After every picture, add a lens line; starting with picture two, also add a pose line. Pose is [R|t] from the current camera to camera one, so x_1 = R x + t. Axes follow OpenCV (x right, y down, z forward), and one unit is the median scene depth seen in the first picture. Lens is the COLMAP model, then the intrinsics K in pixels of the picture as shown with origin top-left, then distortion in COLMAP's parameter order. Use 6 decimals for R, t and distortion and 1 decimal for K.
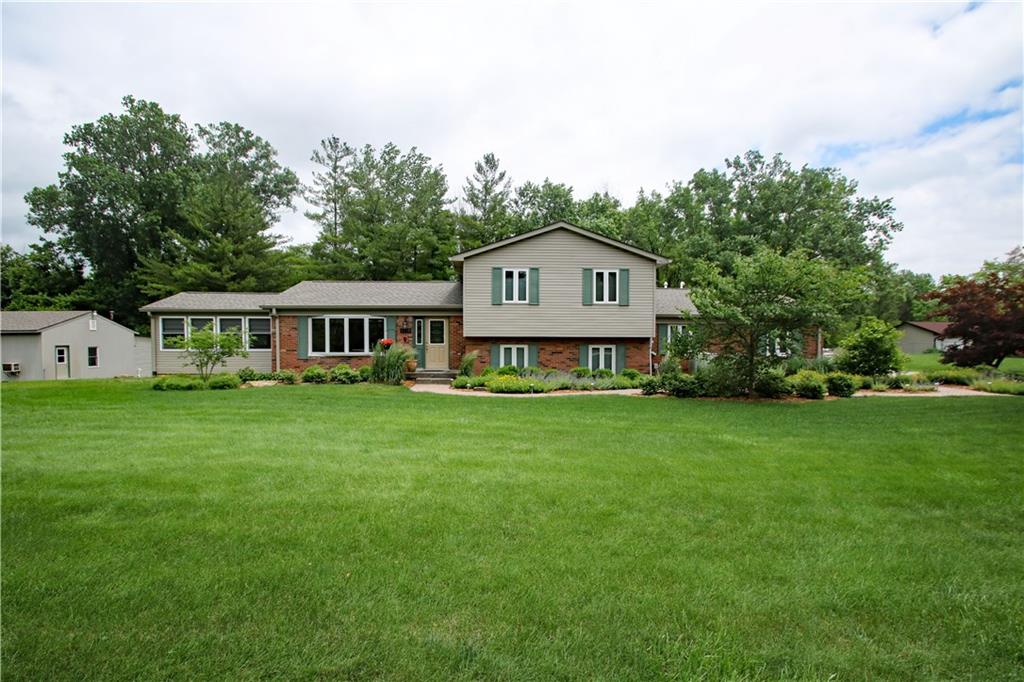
lens RADIAL K [[474.0, 0, 513.5], [0, 474.0, 346.1], [0, 0, 1]] dist [-0.015209, -0.001057]
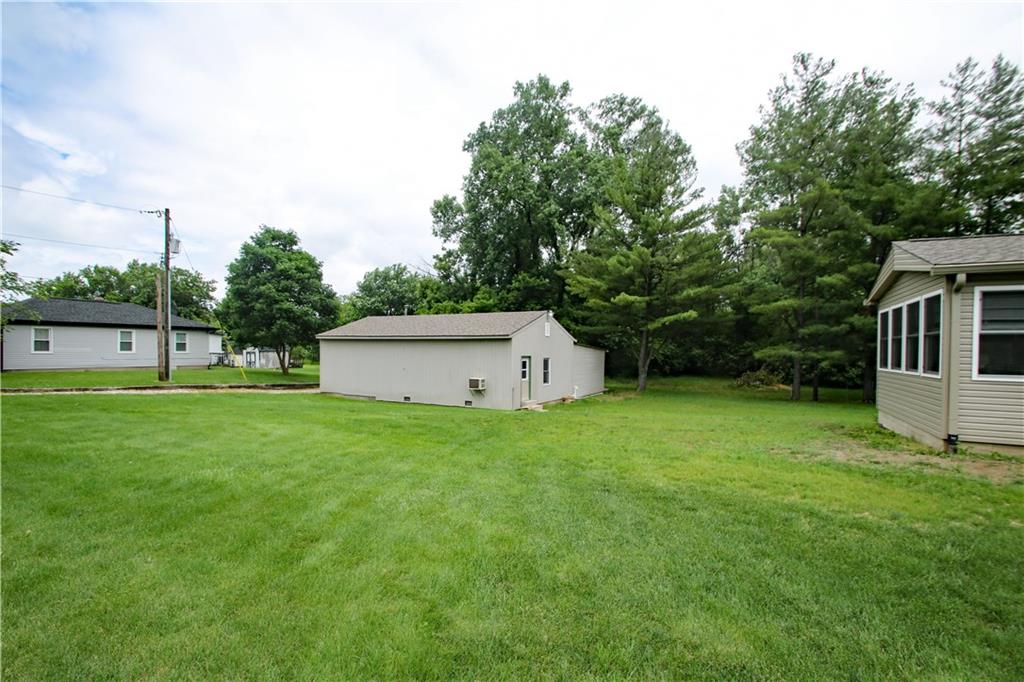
lens RADIAL K [[474.0, 0, 505.4], [0, 474.0, 342.0], [0, 0, 1]] dist [-0.015209, -0.001057]
pose [[0.850407, -0.001379, -0.526124, -0.361261], [-0.015187, 0.999516, -0.027167, -0.001403], [0.525906, 0.031094, 0.849974, 0.204861]]
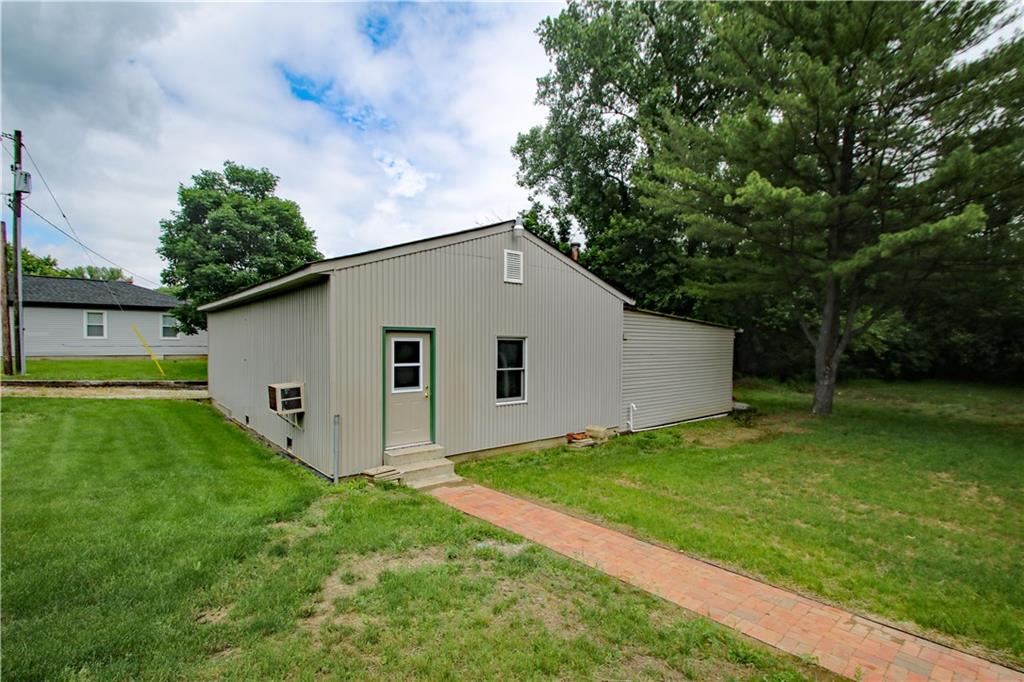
lens RADIAL K [[474.0, 0, 512.6], [0, 474.0, 343.0], [0, 0, 1]] dist [-0.015209, -0.001057]
pose [[0.603674, 0.003316, -0.797225, -0.425398], [-0.016737, 0.999824, -0.008515, 0.005614], [0.797056, 0.018484, 0.603623, 0.531571]]
